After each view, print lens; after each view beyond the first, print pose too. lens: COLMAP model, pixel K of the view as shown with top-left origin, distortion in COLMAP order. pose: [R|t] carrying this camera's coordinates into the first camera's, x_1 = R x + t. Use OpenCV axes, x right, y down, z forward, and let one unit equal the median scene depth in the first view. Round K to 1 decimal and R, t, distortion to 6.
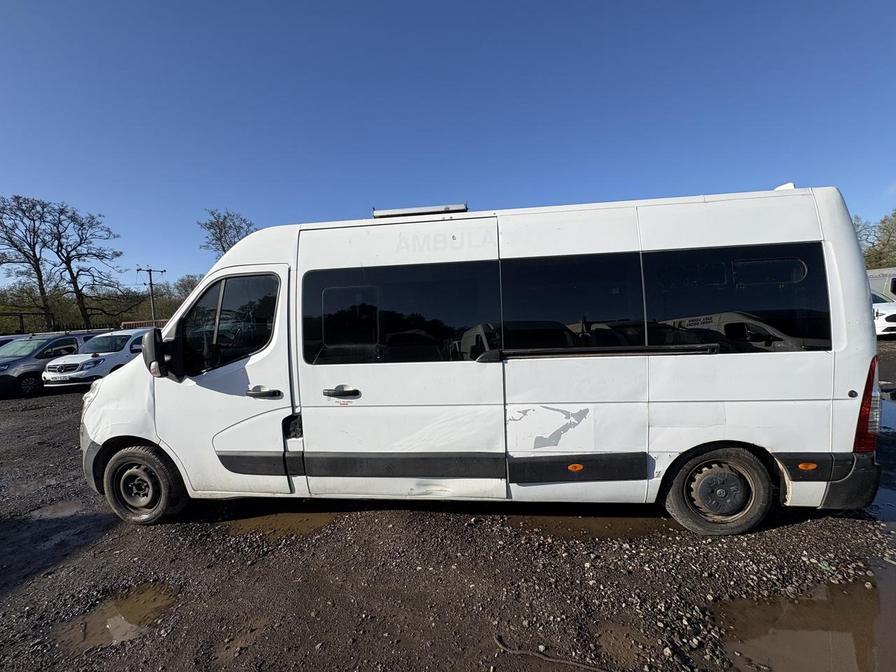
lens RADIAL K [[356.2, 0, 449.9], [0, 356.2, 337.1], [0, 0, 1]] dist [-0.001718, 0.000528]
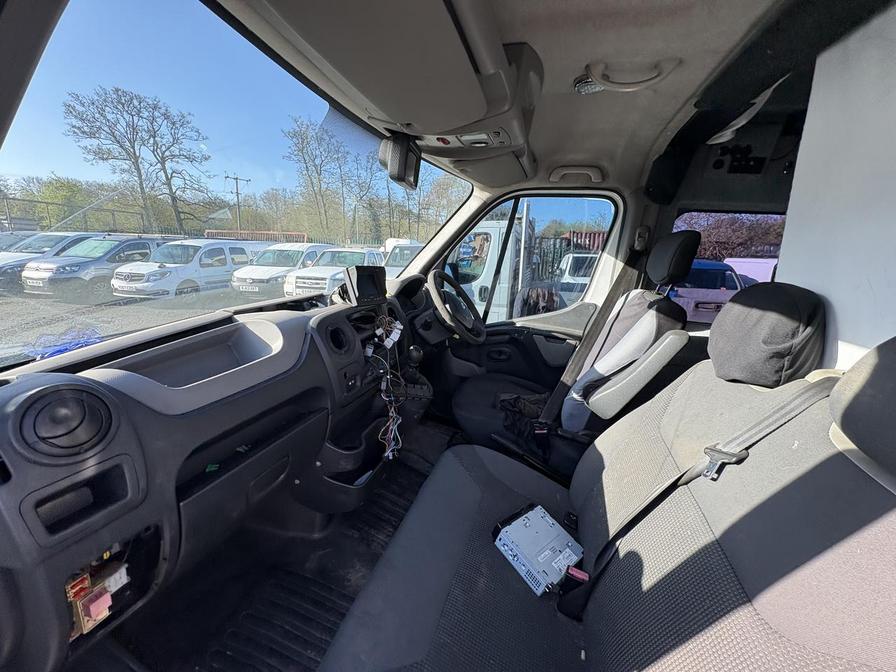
lens RADIAL K [[356.2, 0, 449.7], [0, 356.2, 335.4], [0, 0, 1]] dist [-0.001718, 0.000528]
pose [[0.977366, 0.143855, -0.155117, -0.052145], [-0.115193, 0.976873, 0.180138, -0.007290], [0.177443, -0.158193, 0.971334, 0.088650]]
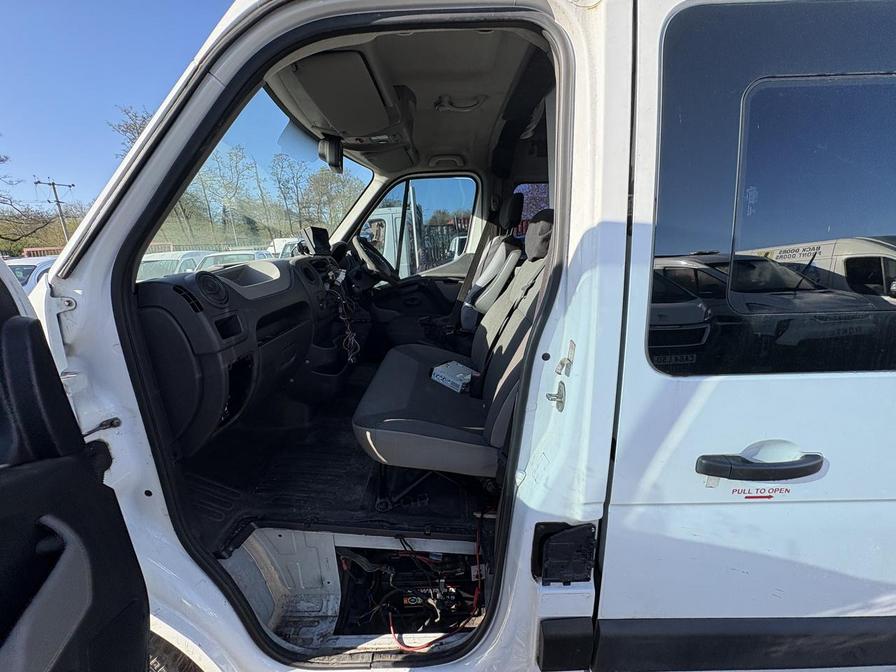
lens RADIAL K [[356.2, 0, 449.9], [0, 356.2, 335.3], [0, 0, 1]] dist [-0.001718, 0.000528]
pose [[0.993874, -0.012303, 0.109830, -0.053437], [-0.007592, 0.983836, 0.178911, -0.000485], [-0.110256, -0.178649, 0.977716, 0.066742]]
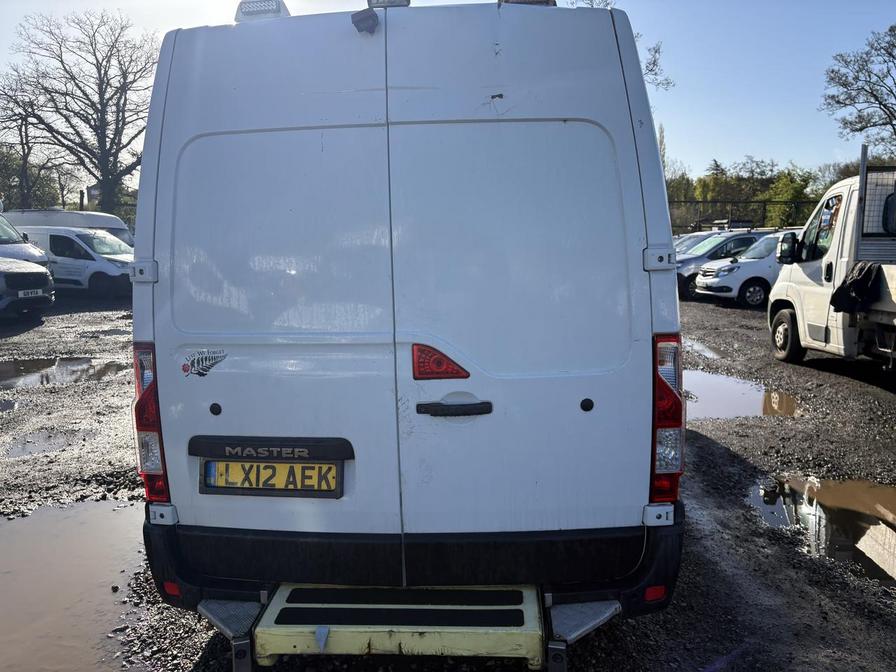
lens RADIAL K [[679.6, 0, 449.6], [0, 679.6, 334.2], [0, 0, 1]] dist [0.053486, -0.057332]
pose [[0.033799, 0.193926, -0.980434, 0.173342], [-0.058996, 0.979671, 0.191741, -0.015457], [0.997686, 0.051361, 0.044553, 0.111782]]
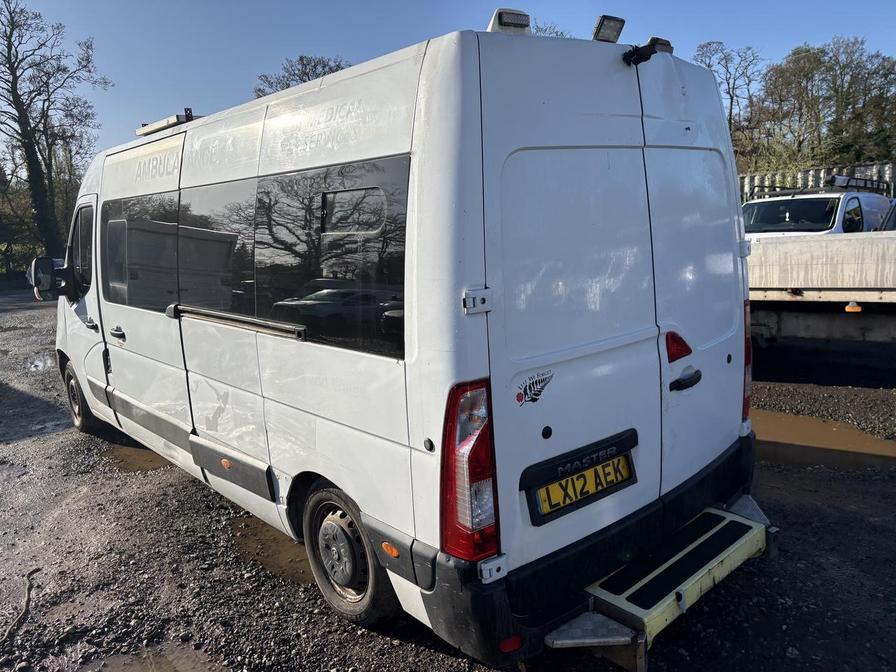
lens RADIAL K [[679.6, 0, 454.4], [0, 679.6, 331.0], [0, 0, 1]] dist [0.053486, -0.057332]
pose [[0.744987, 0.114829, -0.657122, 0.134943], [-0.025192, 0.989213, 0.144300, -0.011899], [0.666603, -0.090947, 0.739843, 0.020457]]
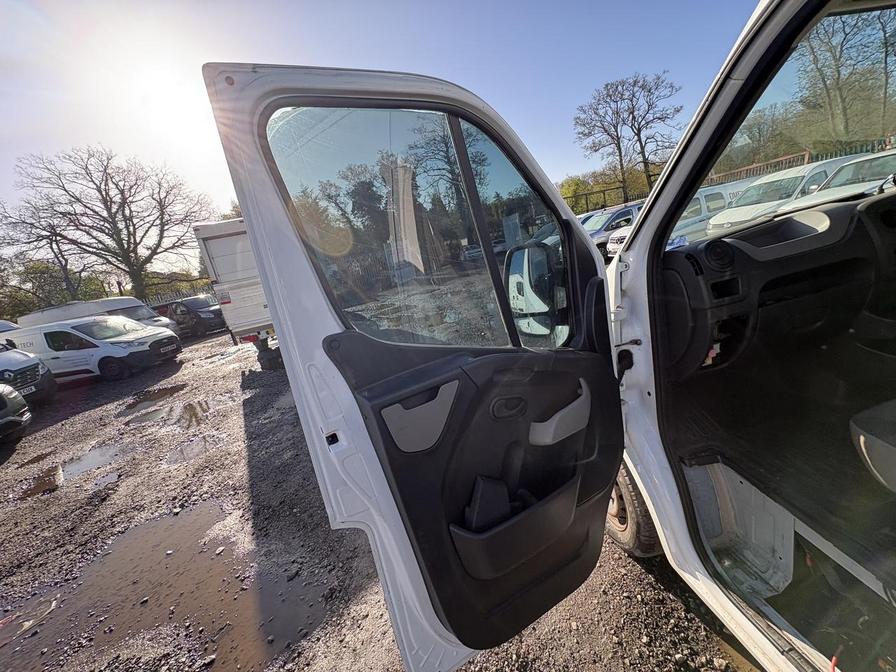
lens RADIAL K [[356.2, 0, 447.7], [0, 356.2, 336.8], [0, 0, 1]] dist [-0.001718, 0.000528]
pose [[0.264178, 0.243982, -0.933104, -0.041730], [0.132363, 0.949149, 0.285652, -0.004909], [0.955348, -0.198972, 0.218450, 0.063841]]
